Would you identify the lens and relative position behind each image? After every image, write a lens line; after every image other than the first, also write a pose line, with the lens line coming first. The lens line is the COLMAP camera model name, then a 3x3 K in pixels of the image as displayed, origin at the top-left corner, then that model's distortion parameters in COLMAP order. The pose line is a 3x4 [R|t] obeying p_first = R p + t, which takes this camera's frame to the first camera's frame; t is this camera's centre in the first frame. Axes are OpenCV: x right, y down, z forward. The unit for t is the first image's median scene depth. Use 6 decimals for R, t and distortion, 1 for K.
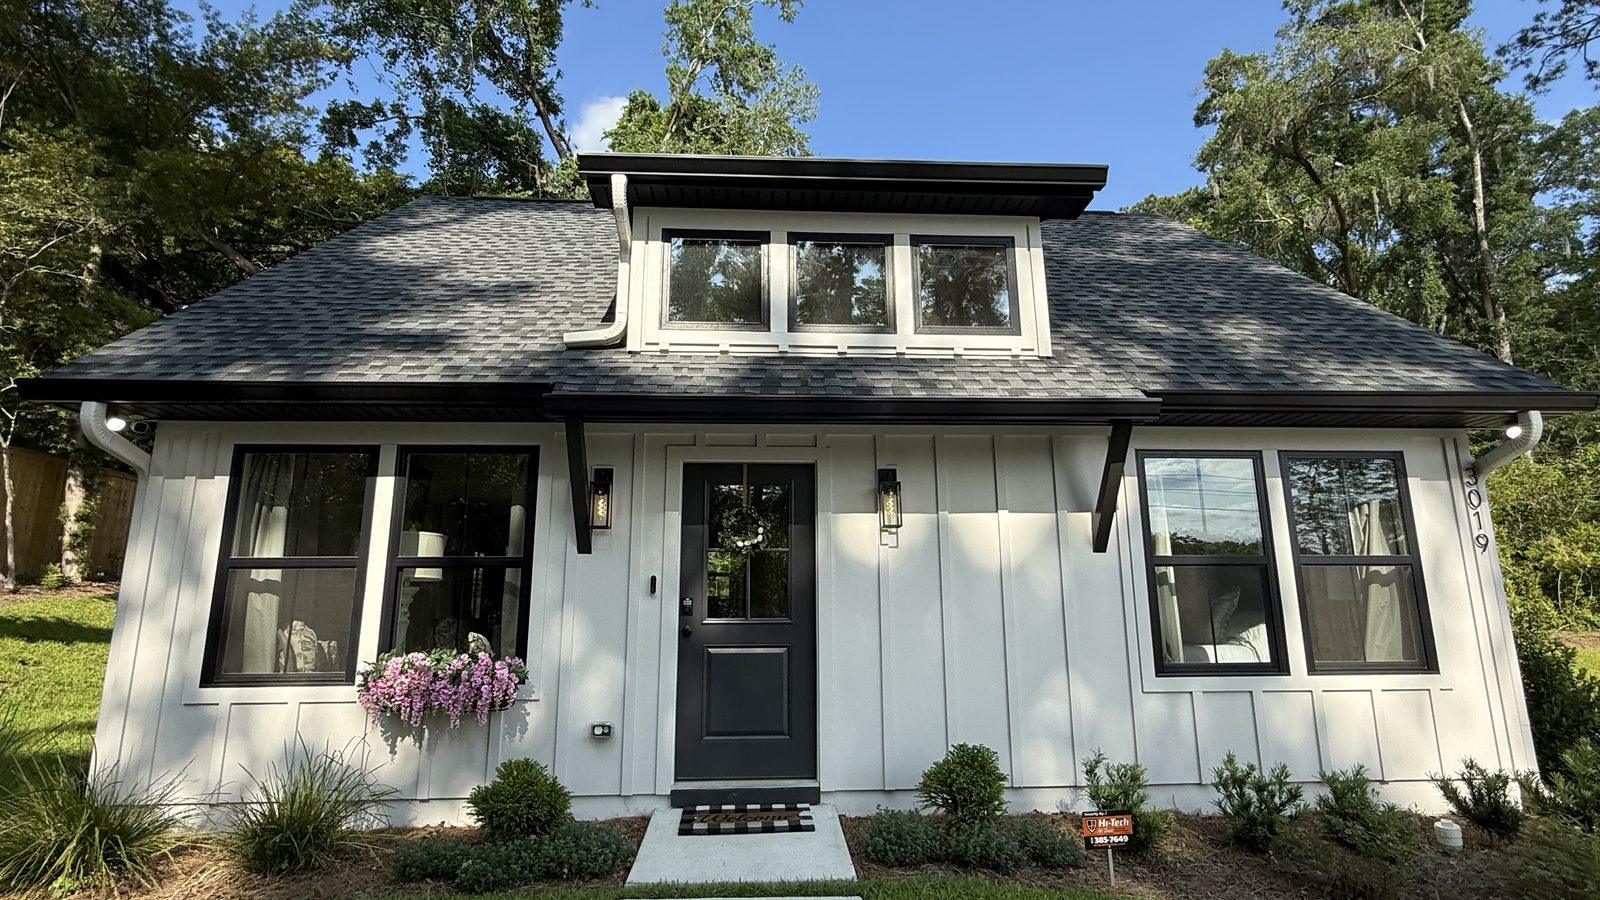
lens RADIAL K [[770.0, 0, 800.0], [0, 770.0, 450.0], [0, 0, 1]] dist [-0.050140, 0.045807]
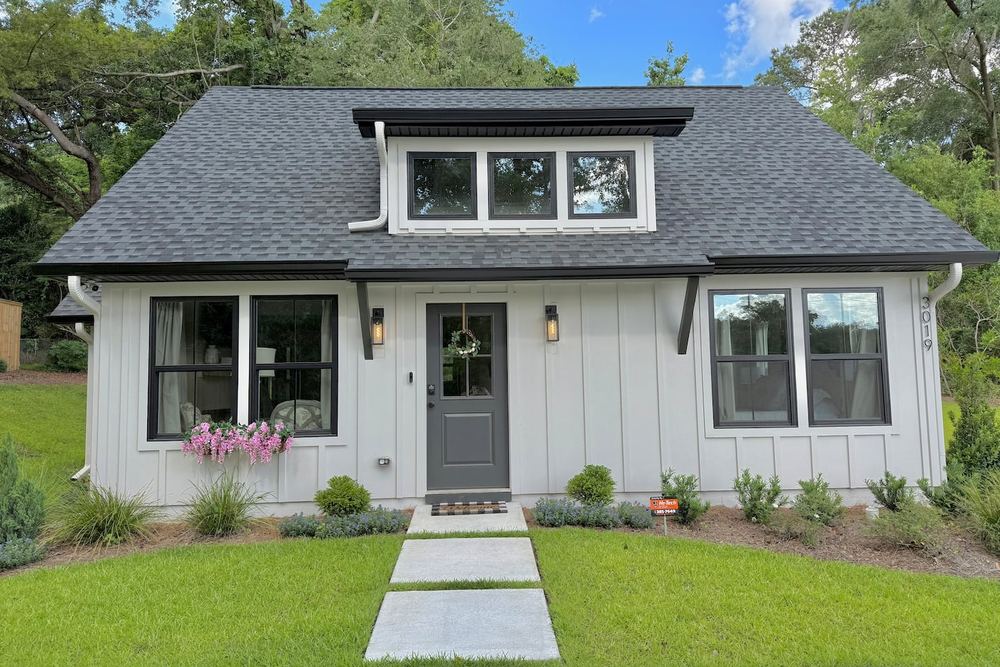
lens RADIAL K [[696.0, 0, 500.0], [0, 696.0, 333.5], [0, 0, 1]] dist [0.000764, -0.000688]
pose [[0.999772, -0.014258, -0.015912, 0.029420], [0.016110, 0.992264, 0.123098, -0.102822], [0.014034, -0.123327, 0.992267, -0.491255]]
